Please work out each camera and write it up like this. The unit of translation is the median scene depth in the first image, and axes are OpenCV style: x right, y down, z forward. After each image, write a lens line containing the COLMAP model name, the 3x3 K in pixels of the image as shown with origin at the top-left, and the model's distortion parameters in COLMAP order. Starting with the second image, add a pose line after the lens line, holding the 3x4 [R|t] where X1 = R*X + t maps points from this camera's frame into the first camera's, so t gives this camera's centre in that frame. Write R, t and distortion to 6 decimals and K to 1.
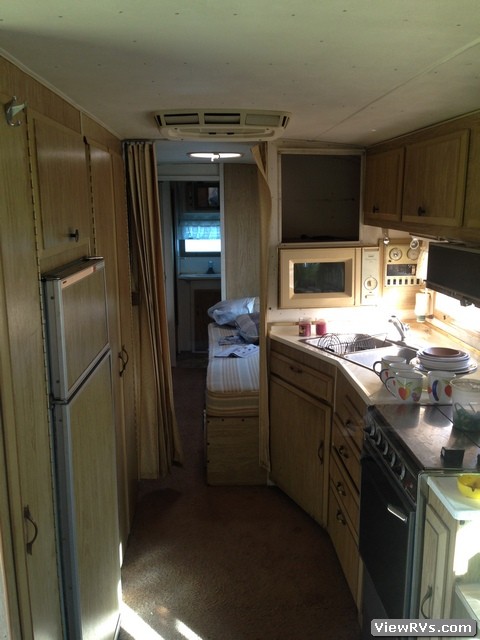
lens RADIAL K [[596.2, 0, 240.0], [0, 596.2, 320.0], [0, 0, 1]] dist [0.122849, -0.239738]
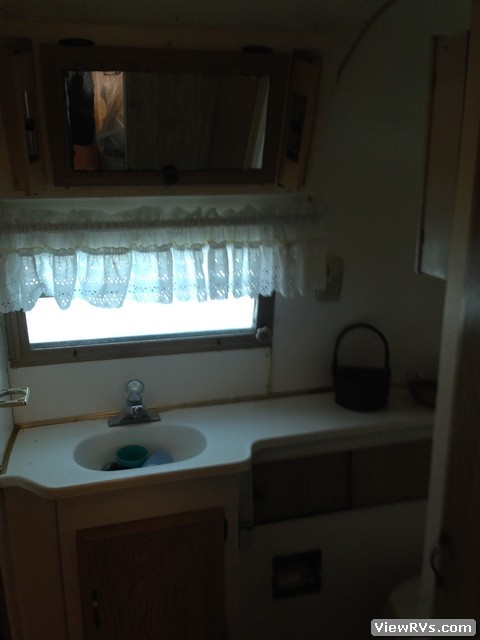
lens RADIAL K [[596.2, 0, 240.0], [0, 596.2, 320.0], [0, 0, 1]] dist [0.122849, -0.239738]
pose [[0.979165, -0.059216, 0.194240, -0.054600], [0.051927, 0.997750, 0.042409, -0.137322], [-0.196314, -0.031440, 0.980037, 0.755826]]
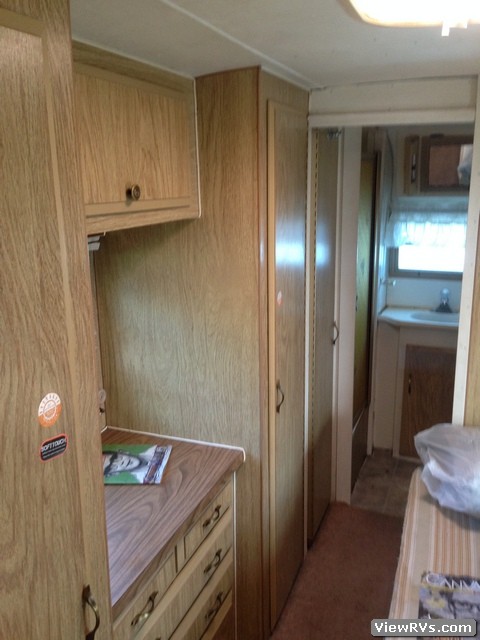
lens RADIAL K [[596.2, 0, 240.0], [0, 596.2, 320.0], [0, 0, 1]] dist [0.122849, -0.239738]
pose [[0.919463, 0.087003, -0.383430, -0.009635], [-0.077899, 0.996189, 0.039241, -0.079574], [0.385383, -0.006212, 0.922736, 0.449549]]
